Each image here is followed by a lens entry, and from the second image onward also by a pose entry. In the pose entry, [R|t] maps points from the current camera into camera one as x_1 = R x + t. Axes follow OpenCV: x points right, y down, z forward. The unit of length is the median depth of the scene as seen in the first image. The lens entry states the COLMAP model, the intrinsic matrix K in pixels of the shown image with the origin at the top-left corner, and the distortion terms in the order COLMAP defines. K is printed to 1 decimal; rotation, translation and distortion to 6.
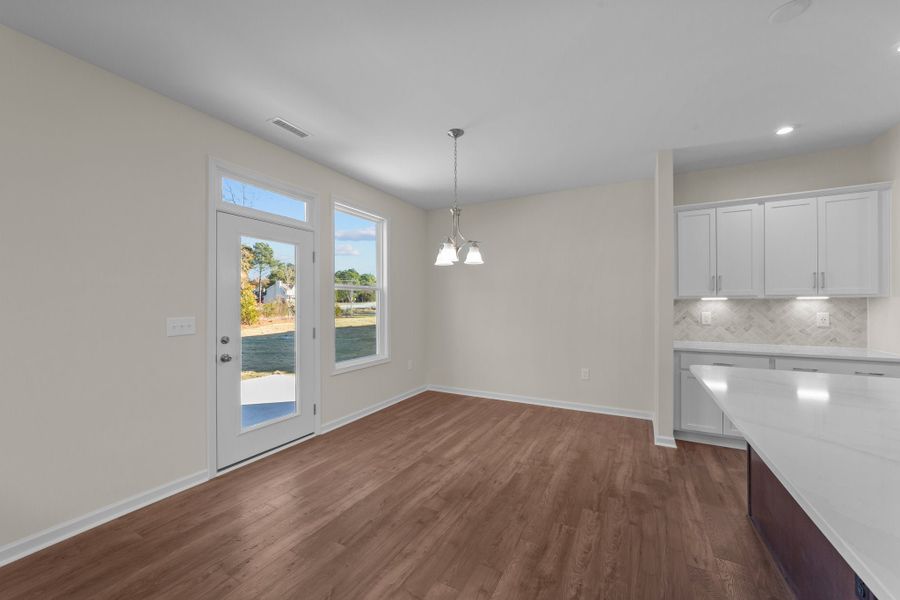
lens RADIAL K [[343.6, 0, 453.1], [0, 343.6, 297.9], [0, 0, 1]] dist [-0.002352, -0.000018]
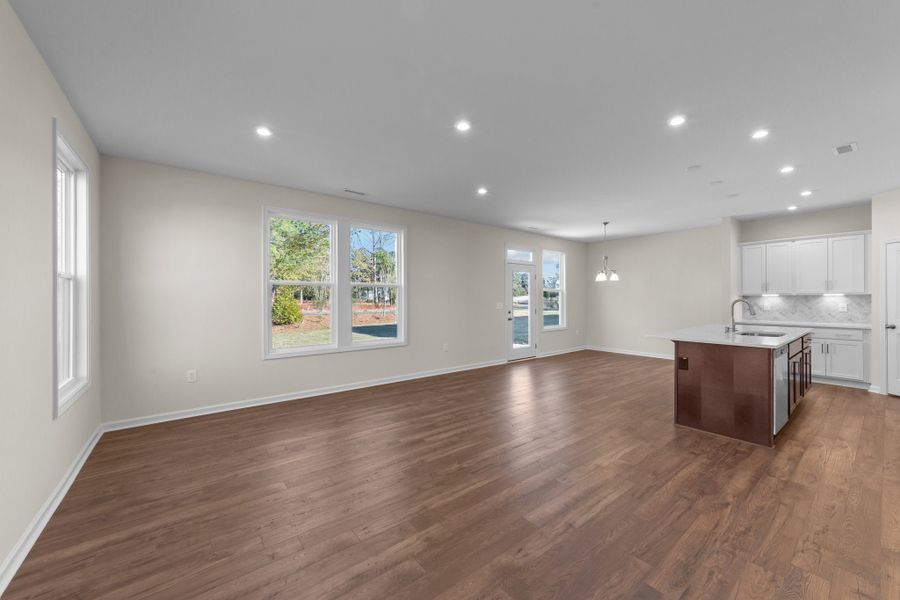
lens RADIAL K [[343.6, 0, 453.1], [0, 343.6, 297.9], [0, 0, 1]] dist [-0.002352, -0.000018]
pose [[0.919495, -0.000866, -0.393102, -0.022182], [0.005912, 0.999915, 0.011625, -0.014465], [0.393058, -0.013013, 0.919422, -1.262105]]
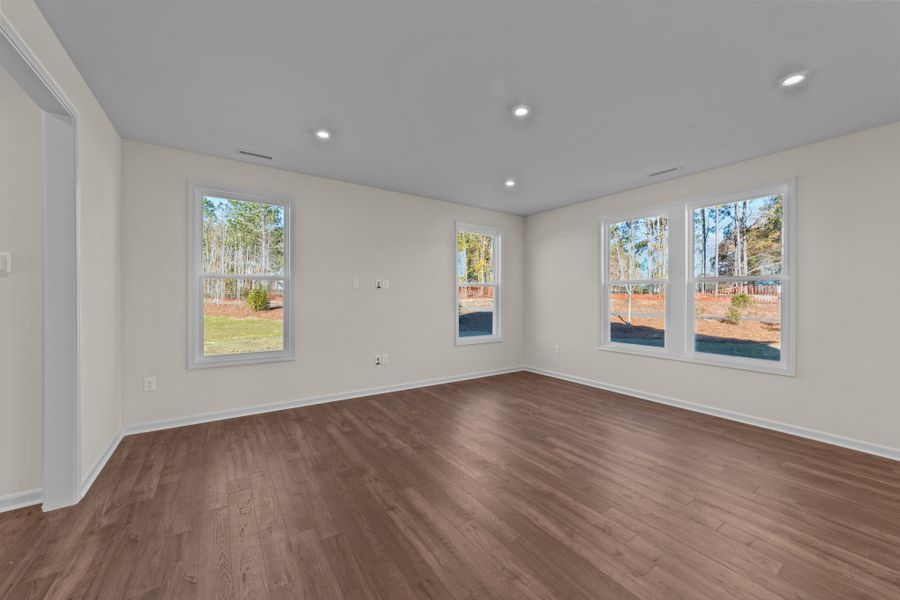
lens RADIAL K [[343.6, 0, 453.1], [0, 343.6, 297.9], [0, 0, 1]] dist [-0.002352, -0.000018]
pose [[-0.456366, 0.001722, -0.889790, 1.533056], [0.009792, 0.999947, -0.003087, 0.034749], [0.889738, -0.010122, -0.456359, 2.127798]]
